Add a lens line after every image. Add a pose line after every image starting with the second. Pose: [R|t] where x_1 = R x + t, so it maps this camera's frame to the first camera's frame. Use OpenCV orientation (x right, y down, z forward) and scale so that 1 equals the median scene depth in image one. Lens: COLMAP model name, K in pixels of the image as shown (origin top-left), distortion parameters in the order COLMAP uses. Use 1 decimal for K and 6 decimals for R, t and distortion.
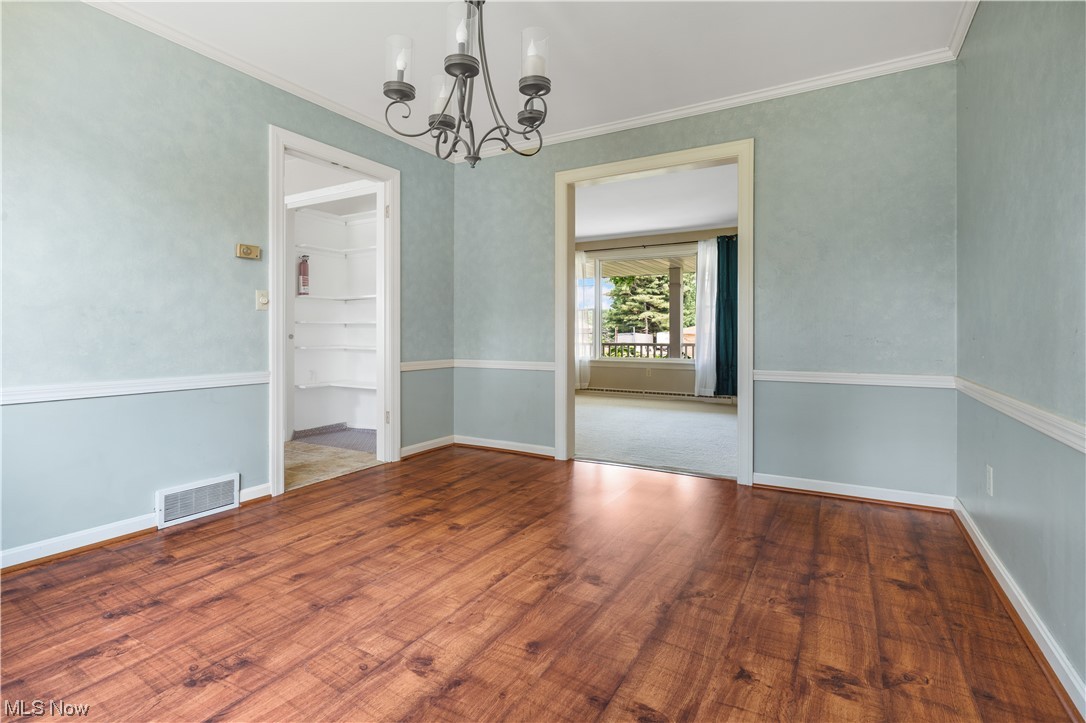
lens RADIAL K [[530.7, 0, 546.3], [0, 530.7, 334.4], [0, 0, 1]] dist [-0.002382, 0.000940]
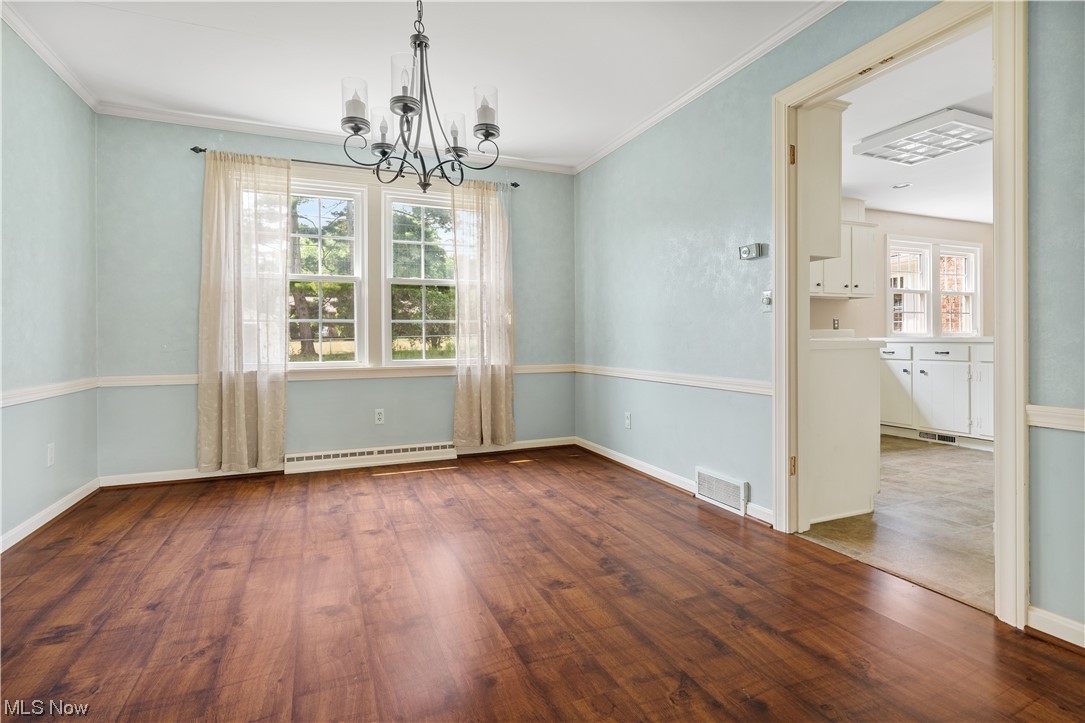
lens RADIAL K [[530.2, 0, 539.1], [0, 530.2, 343.4], [0, 0, 1]] dist [-0.002382, 0.000940]
pose [[-0.614493, 0.007600, -0.788886, 0.556667], [0.004544, 0.999971, 0.006094, -0.000956], [0.788910, 0.000160, -0.614509, 1.748422]]
